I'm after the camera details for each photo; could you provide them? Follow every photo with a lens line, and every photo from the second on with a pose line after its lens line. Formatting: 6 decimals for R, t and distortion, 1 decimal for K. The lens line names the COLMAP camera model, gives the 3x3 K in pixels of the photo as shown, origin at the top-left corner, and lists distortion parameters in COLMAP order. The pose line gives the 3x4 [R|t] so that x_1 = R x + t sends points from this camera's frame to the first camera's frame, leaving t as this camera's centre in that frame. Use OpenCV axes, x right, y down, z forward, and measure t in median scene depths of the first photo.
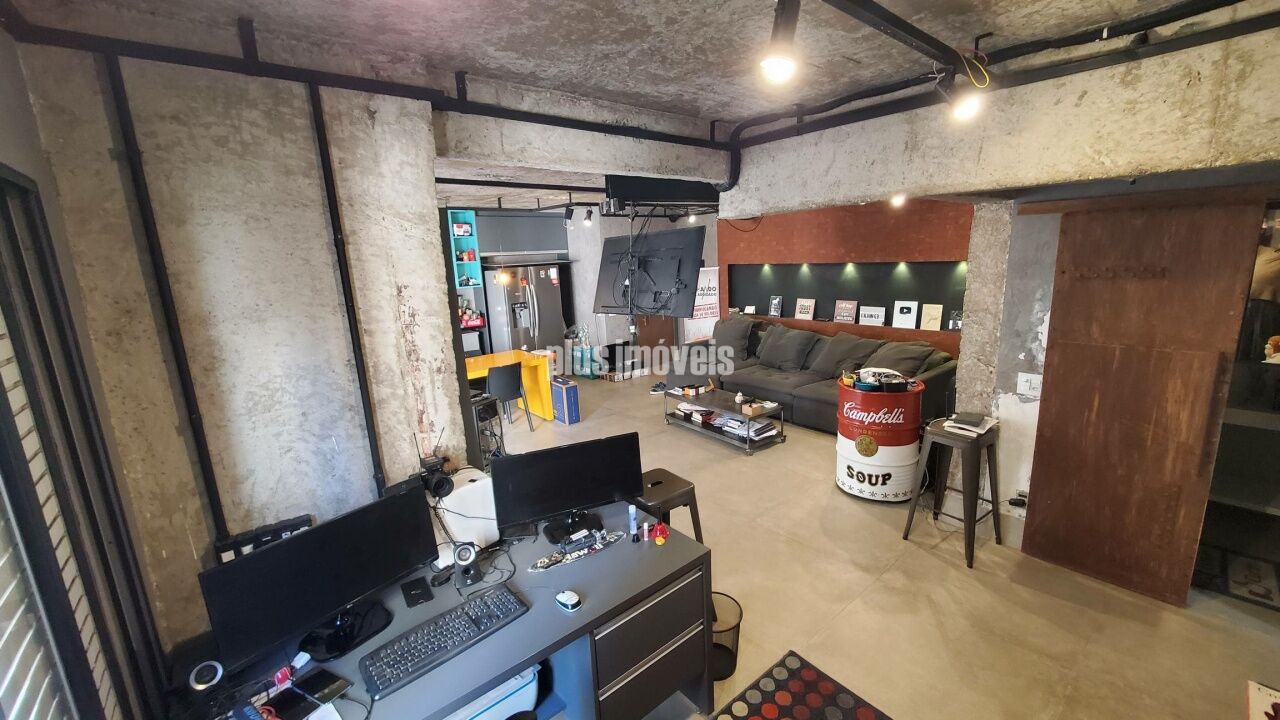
lens RADIAL K [[510.3, 0, 648.2], [0, 510.3, 355.9], [0, 0, 1]] dist [0.000438, -0.001997]
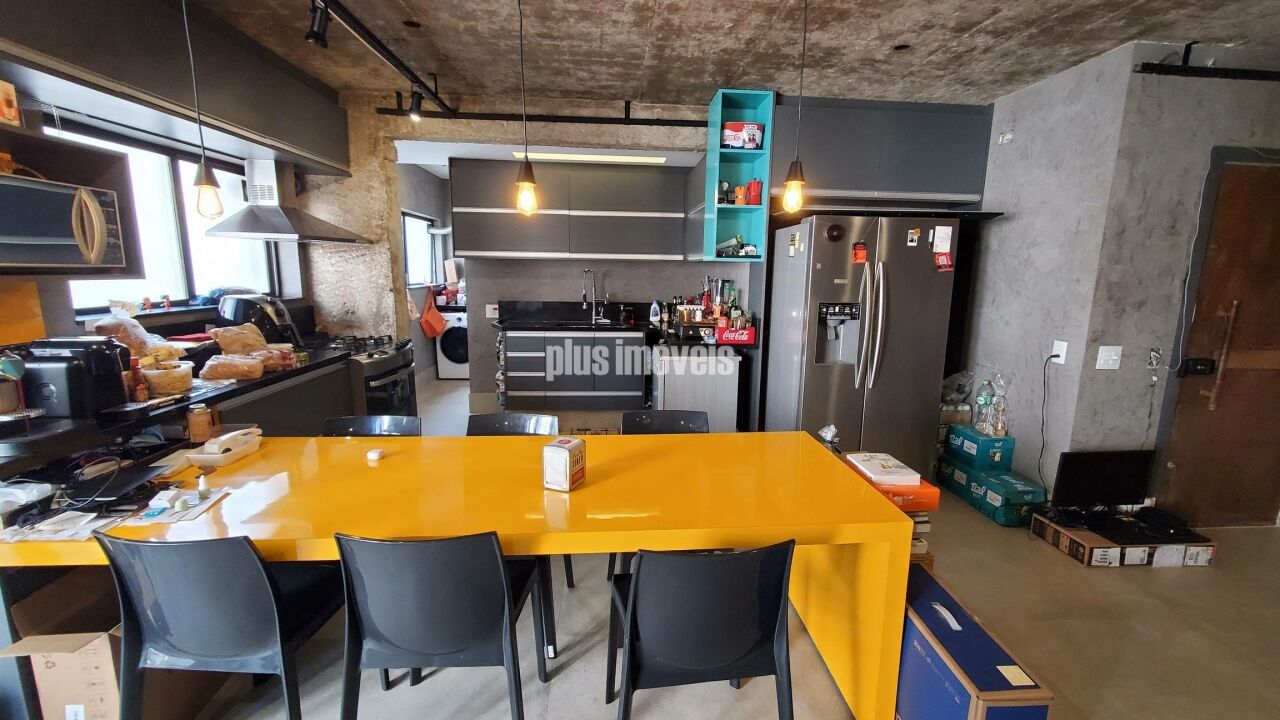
lens RADIAL K [[510.3, 0, 648.3], [0, 510.3, 356.0], [0, 0, 1]] dist [0.000438, -0.001997]
pose [[0.811164, 0.155283, -0.563826, -0.351934], [-0.167686, 0.985380, 0.030136, -0.122407], [0.560262, 0.070101, 0.825344, 1.458610]]
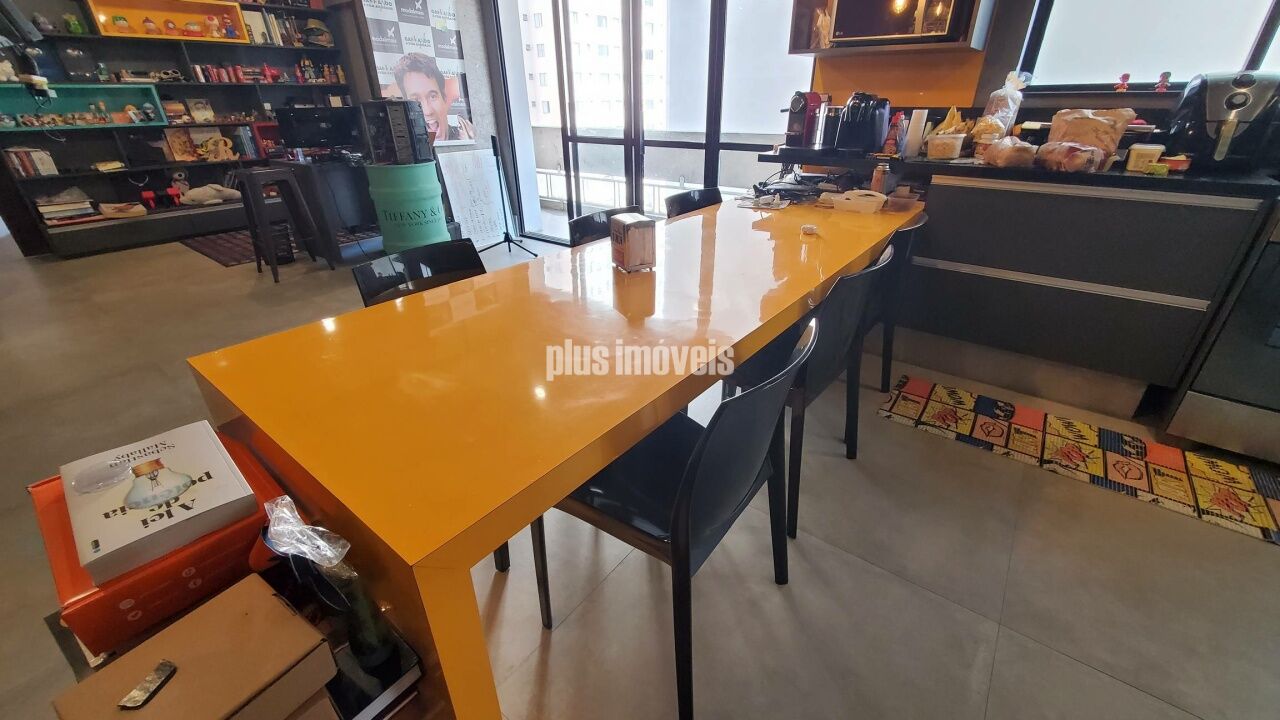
lens RADIAL K [[510.3, 0, 647.7], [0, 510.3, 355.9], [0, 0, 1]] dist [0.000438, -0.001997]
pose [[-0.974736, 0.145547, -0.169430, -0.637200], [0.007783, 0.780217, 0.625461, -0.204399], [0.223226, 0.608340, -0.761638, 2.344773]]
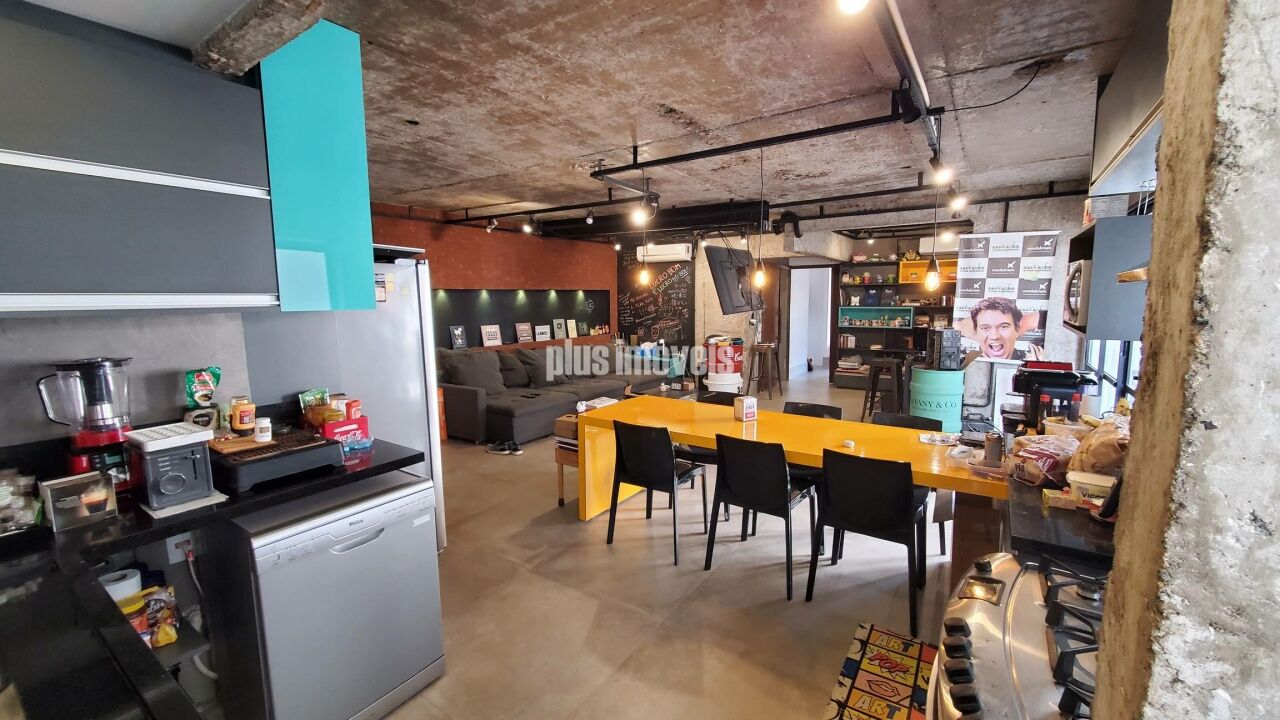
lens RADIAL K [[510.3, 0, 652.7], [0, 510.3, 351.4], [0, 0, 1]] dist [0.000438, -0.001997]
pose [[-0.285715, -0.056746, 0.956633, -1.749504], [0.211237, 0.969963, 0.120626, -0.275497], [-0.934744, 0.236541, -0.265146, 2.345237]]
